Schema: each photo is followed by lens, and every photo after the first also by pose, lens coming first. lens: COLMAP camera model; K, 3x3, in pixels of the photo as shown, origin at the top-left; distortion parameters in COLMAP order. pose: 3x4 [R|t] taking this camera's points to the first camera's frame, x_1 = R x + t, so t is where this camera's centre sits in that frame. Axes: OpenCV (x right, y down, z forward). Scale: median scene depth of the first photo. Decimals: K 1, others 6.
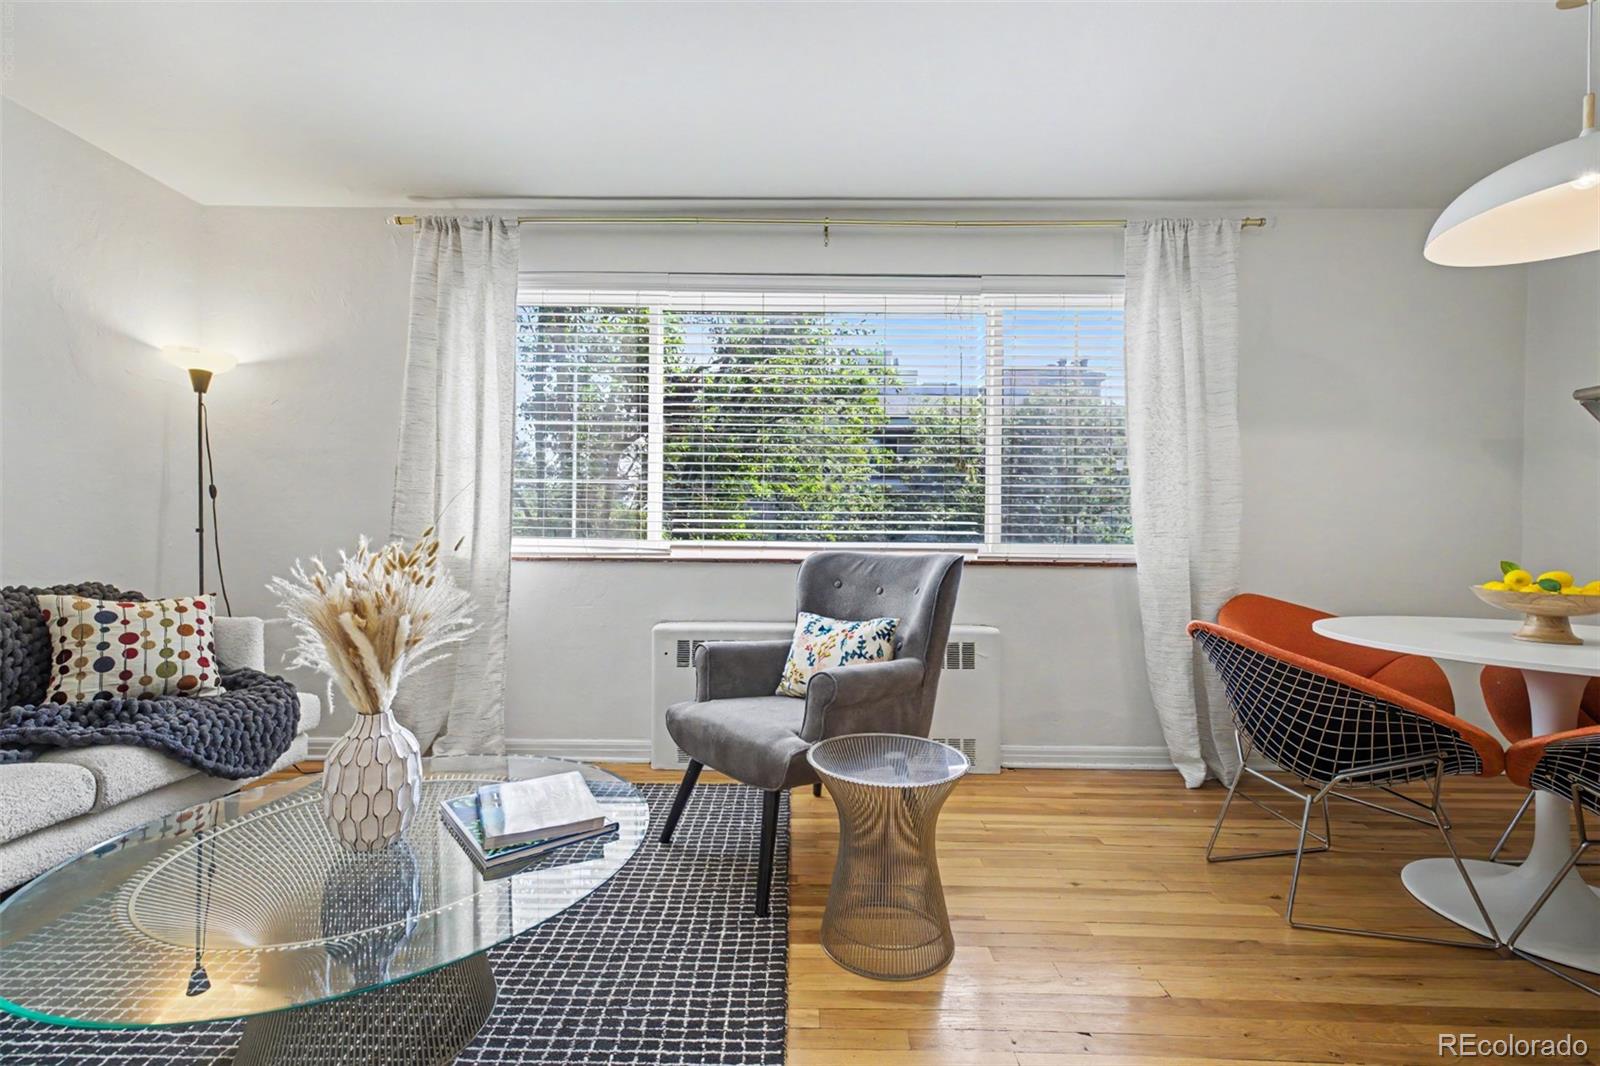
lens RADIAL K [[679.8, 0, 791.8], [0, 679.8, 542.1], [0, 0, 1]] dist [0.006931, -0.000526]
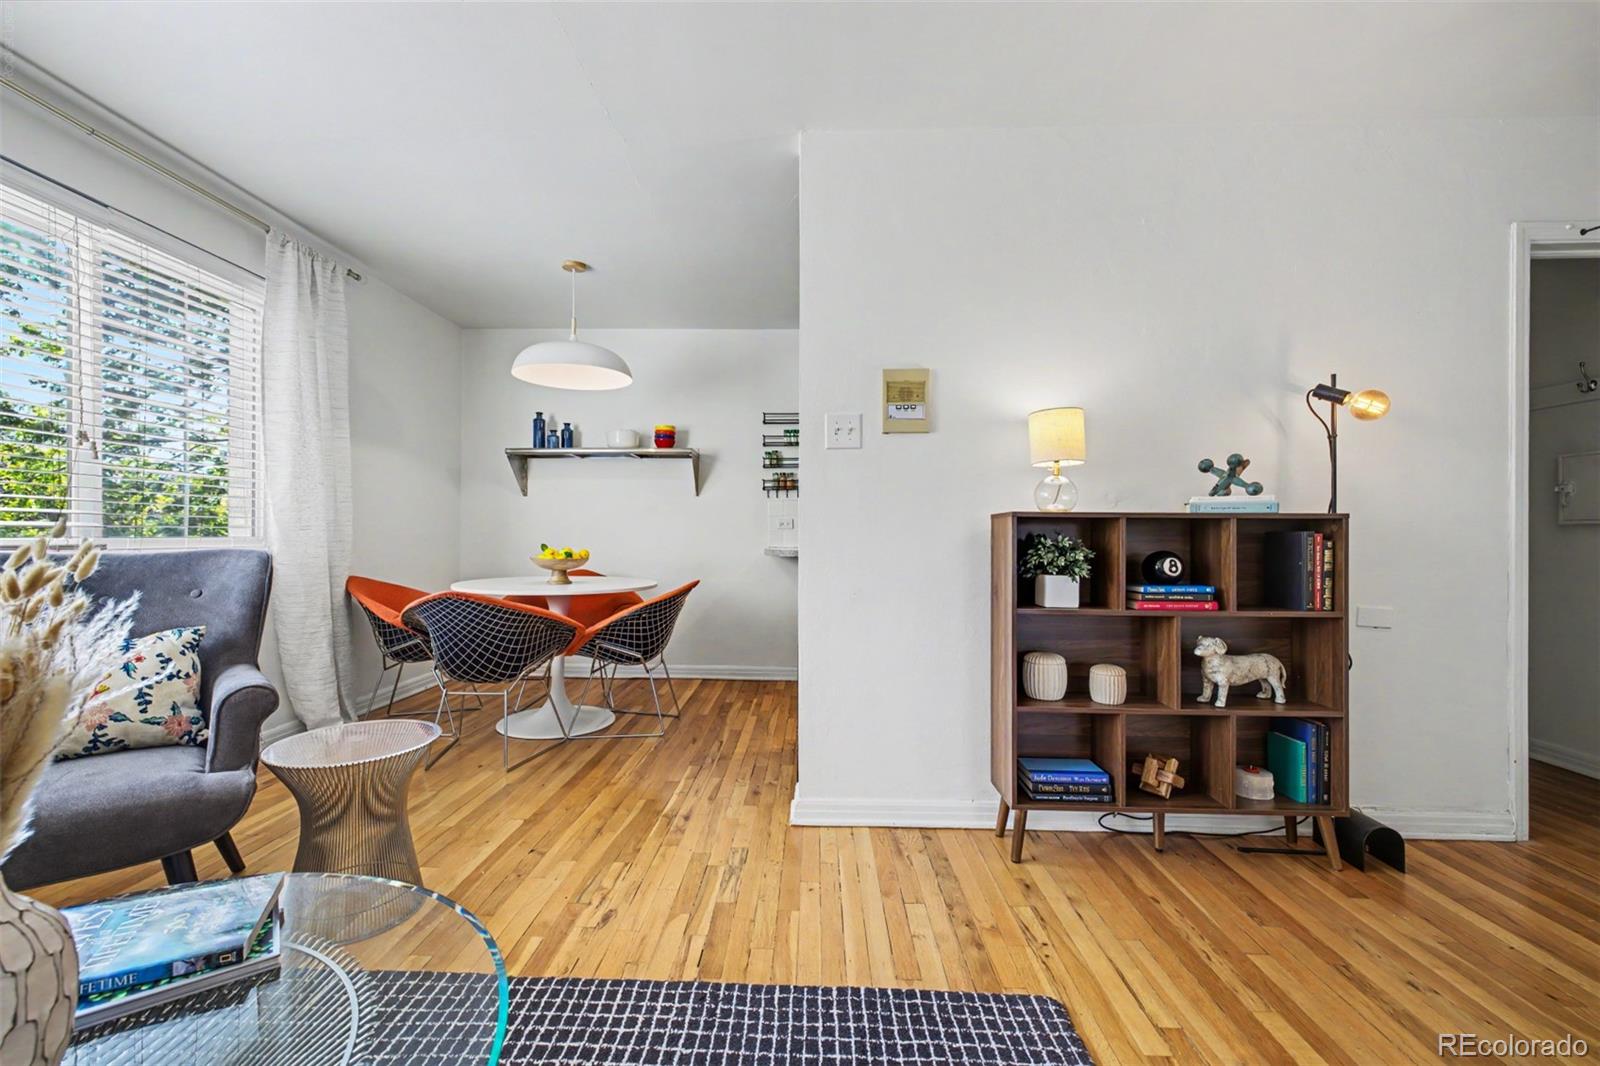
lens RADIAL K [[670.9, 0, 791.5], [0, 670.9, 533.6], [0, 0, 1]] dist [0.006951, -0.000405]
pose [[0.029749, -0.005366, 0.999543, -0.629867], [0.002176, 0.999984, 0.005304, -0.006807], [-0.999555, 0.002017, 0.029760, 0.209667]]
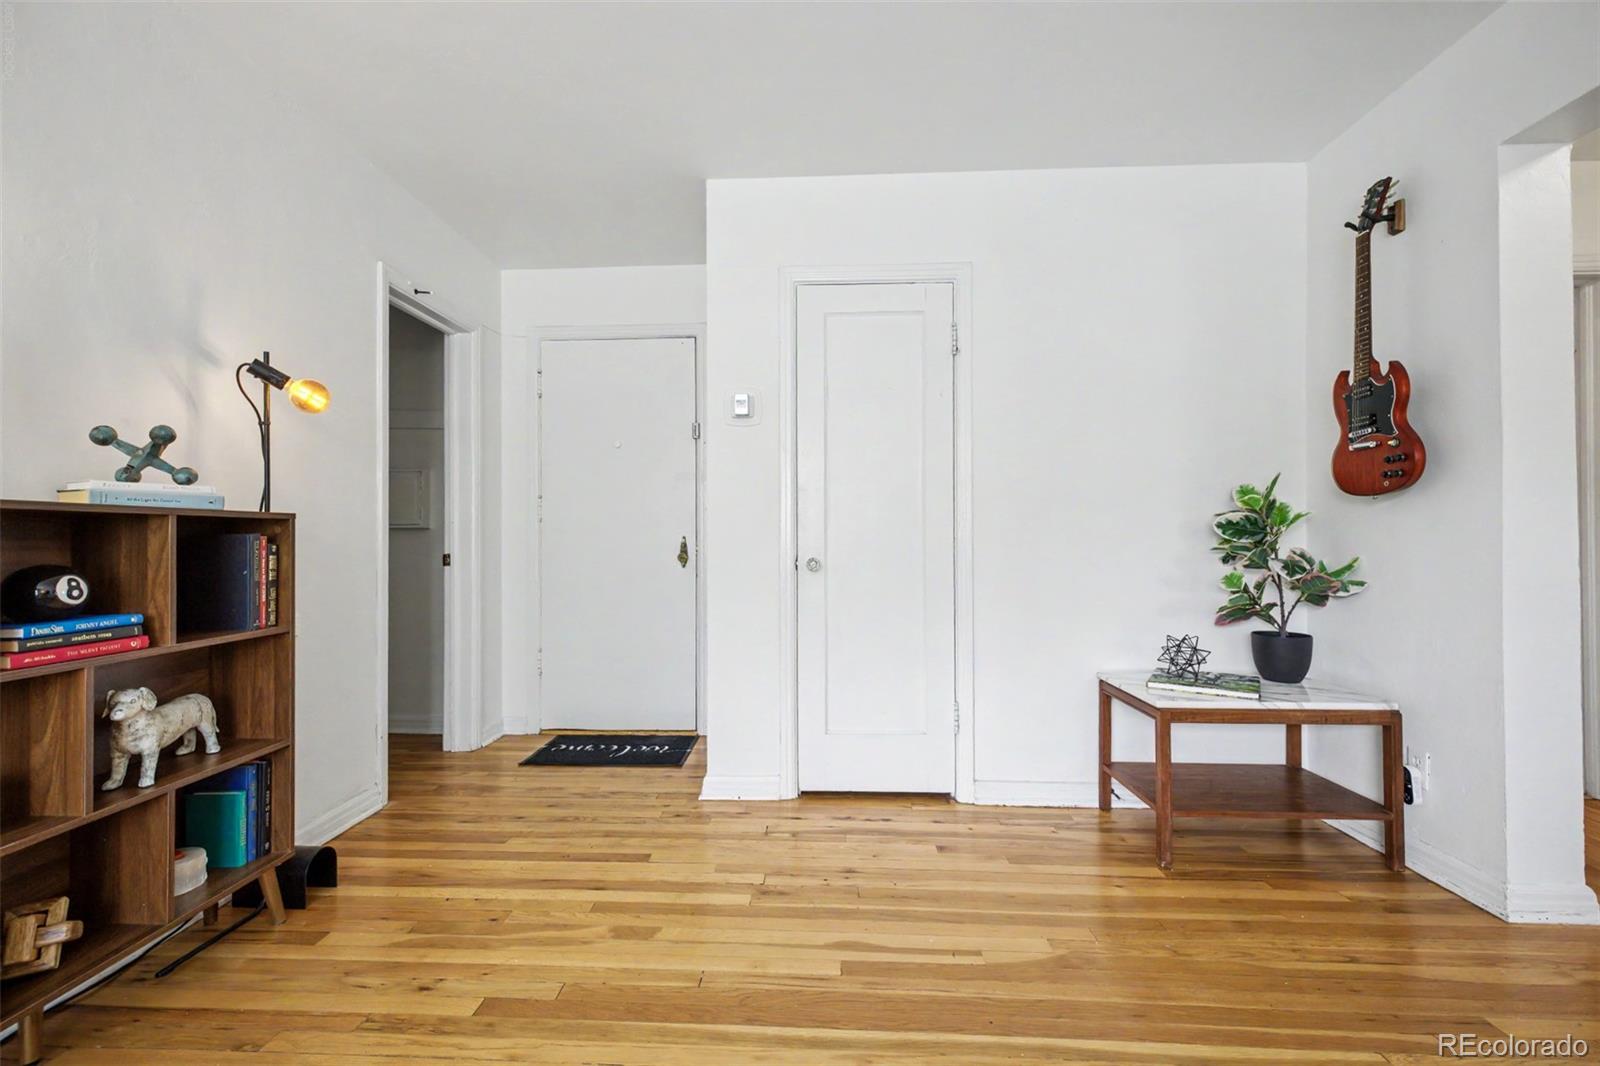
lens RADIAL K [[670.9, 0, 791.5], [0, 670.9, 533.6], [0, 0, 1]] dist [0.006951, -0.000405]
pose [[-0.999095, -0.005104, 0.042217, -0.346559], [-0.005121, 0.999987, -0.000302, -0.006296], [-0.042215, -0.000518, -0.999108, 0.264009]]
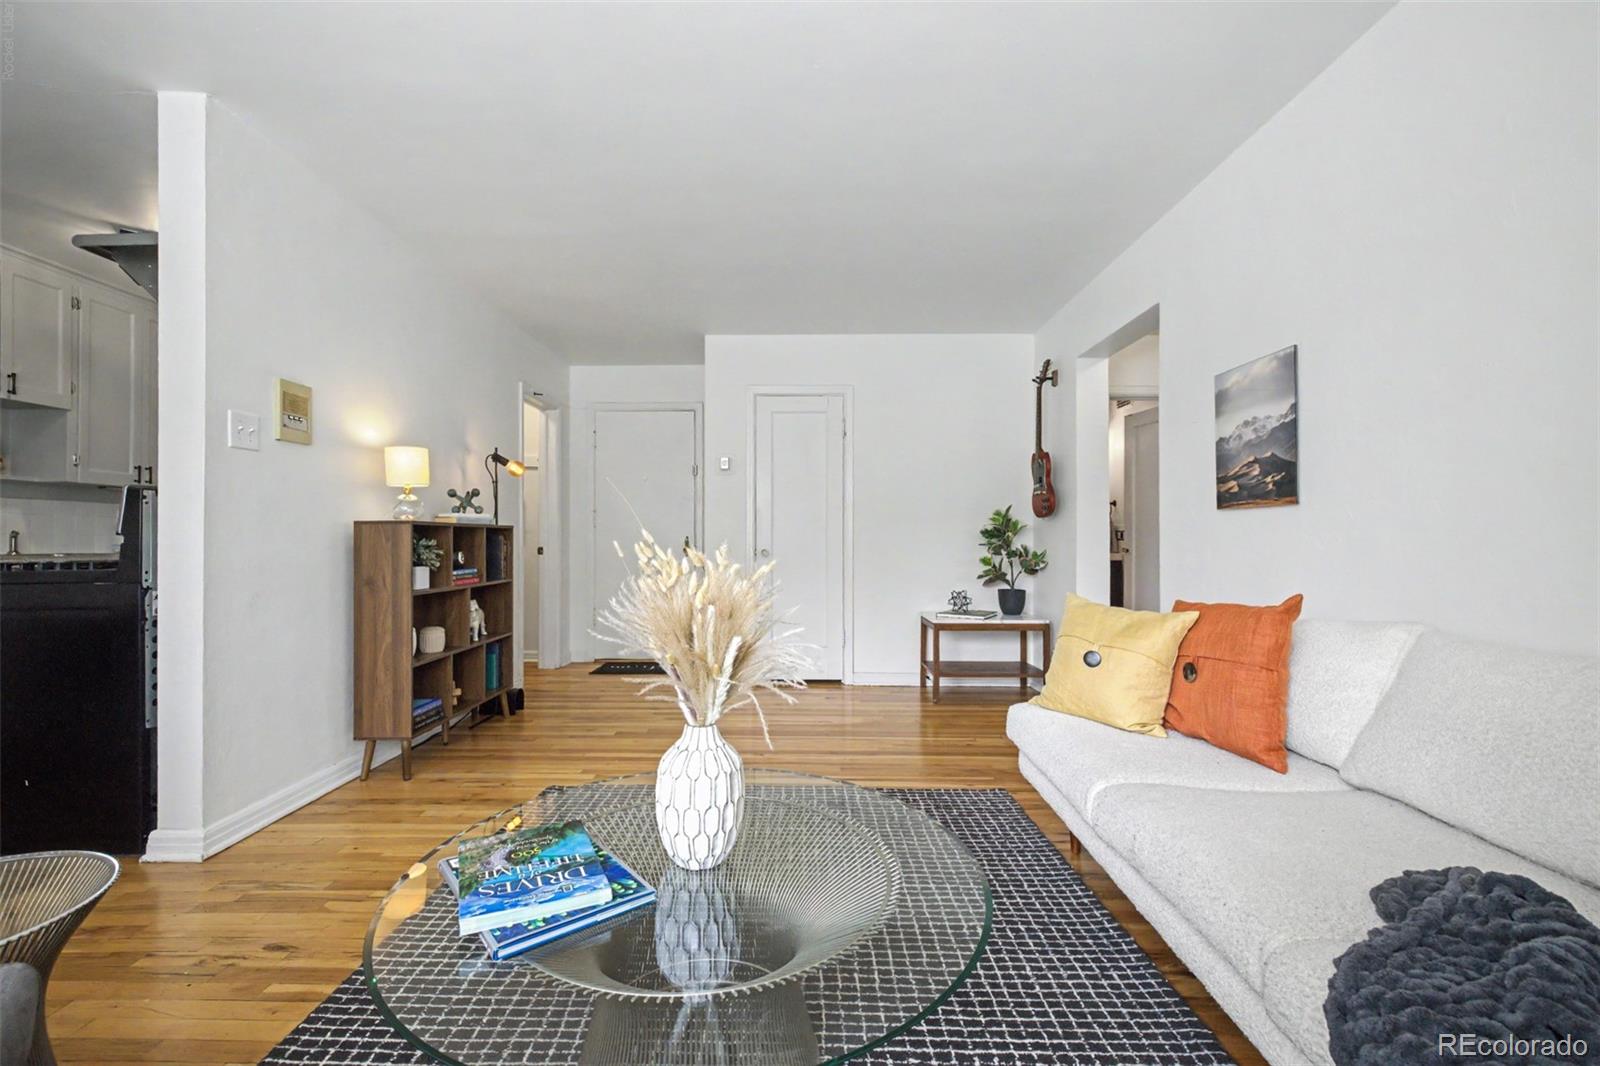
lens RADIAL K [[672.9, 0, 792.5], [0, 672.9, 534.7], [0, 0, 1]] dist [0.003493, -0.000286]
pose [[-0.999943, -0.008197, 0.006842, -0.429923], [-0.008193, 0.999966, 0.000596, -0.011409], [-0.006847, 0.000540, -0.999976, 1.122969]]
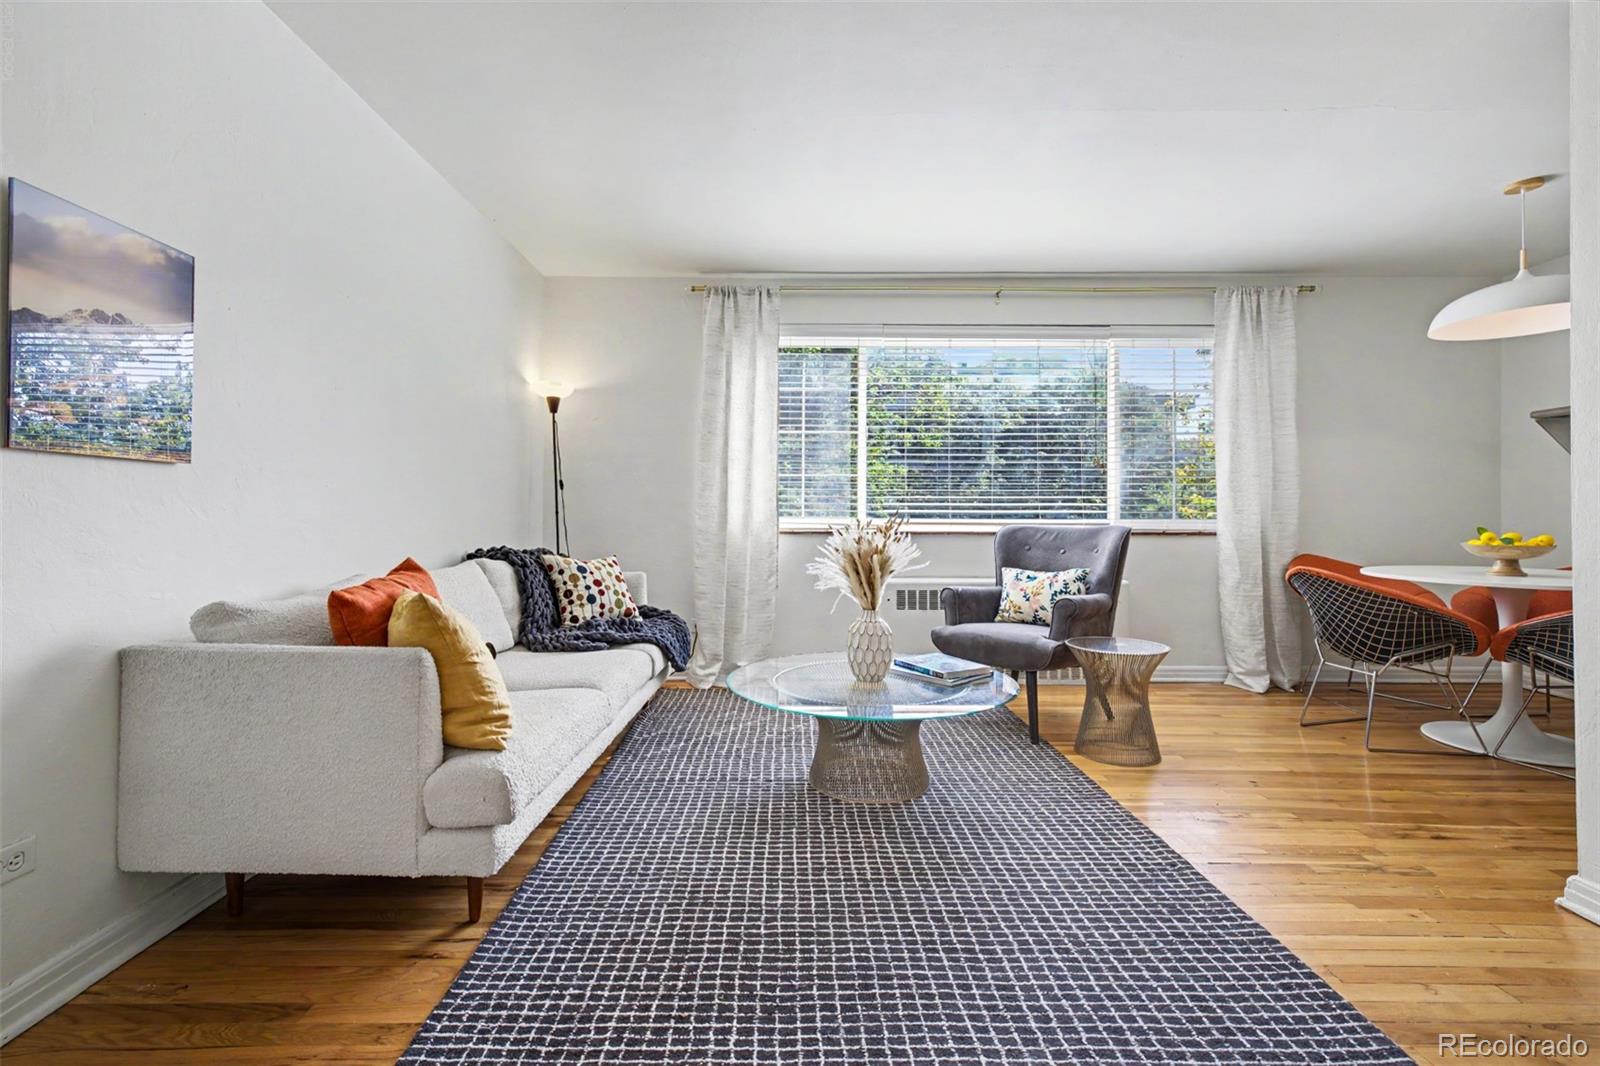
lens RADIAL K [[704.0, 0, 790.3], [0, 704.0, 514.5], [0, 0, 1]] dist [0.009913, -0.000172]
pose [[0.999913, -0.005472, 0.012032, -0.490031], [0.005616, 0.999912, -0.012004, 0.006777], [-0.011965, 0.012070, 0.999856, -0.528840]]
